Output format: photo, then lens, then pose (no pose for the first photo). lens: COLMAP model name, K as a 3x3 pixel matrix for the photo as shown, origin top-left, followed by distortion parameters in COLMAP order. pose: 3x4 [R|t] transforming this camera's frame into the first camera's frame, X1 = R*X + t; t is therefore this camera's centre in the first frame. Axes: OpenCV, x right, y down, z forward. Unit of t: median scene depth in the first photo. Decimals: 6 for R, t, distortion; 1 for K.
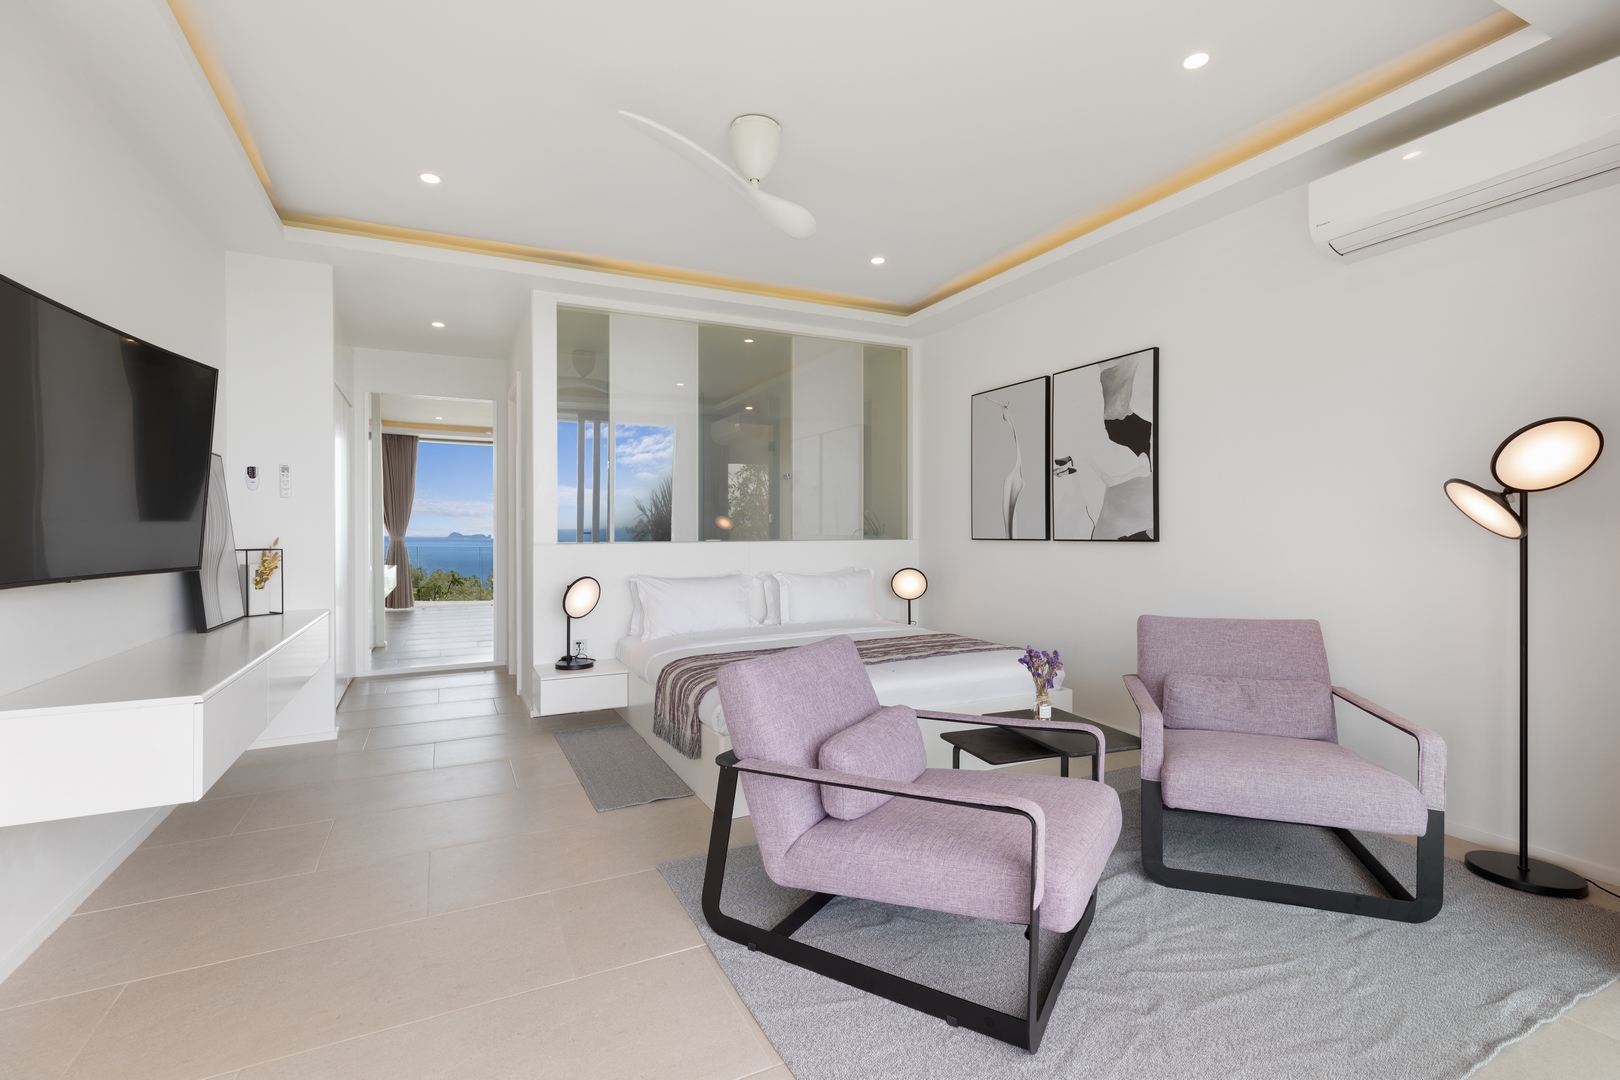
lens RADIAL K [[738.4, 0, 823.0], [0, 738.4, 533.5], [0, 0, 1]] dist [0.001277, 0.000098]
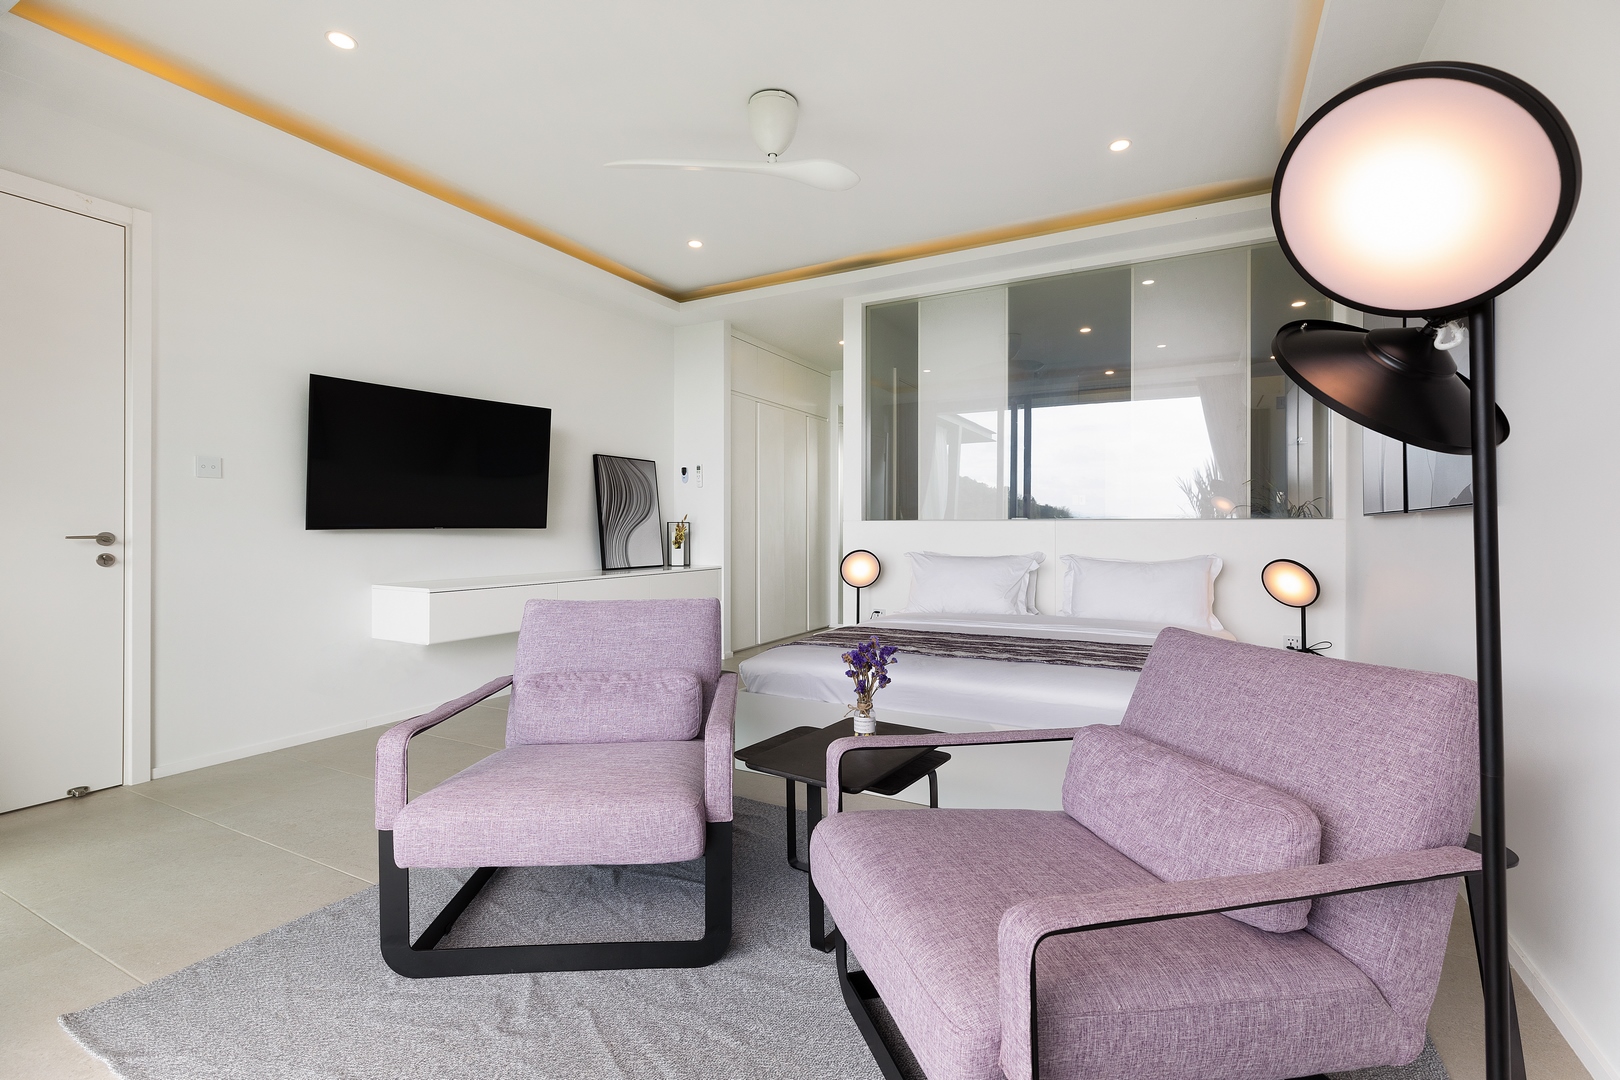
lens RADIAL K [[738.4, 0, 823.0], [0, 738.4, 533.5], [0, 0, 1]] dist [0.001277, 0.000098]
pose [[0.560952, 0.012761, -0.827750, 0.540241], [-0.004547, 0.999914, 0.012334, 0.020718], [0.827836, -0.003155, 0.560962, 0.327843]]
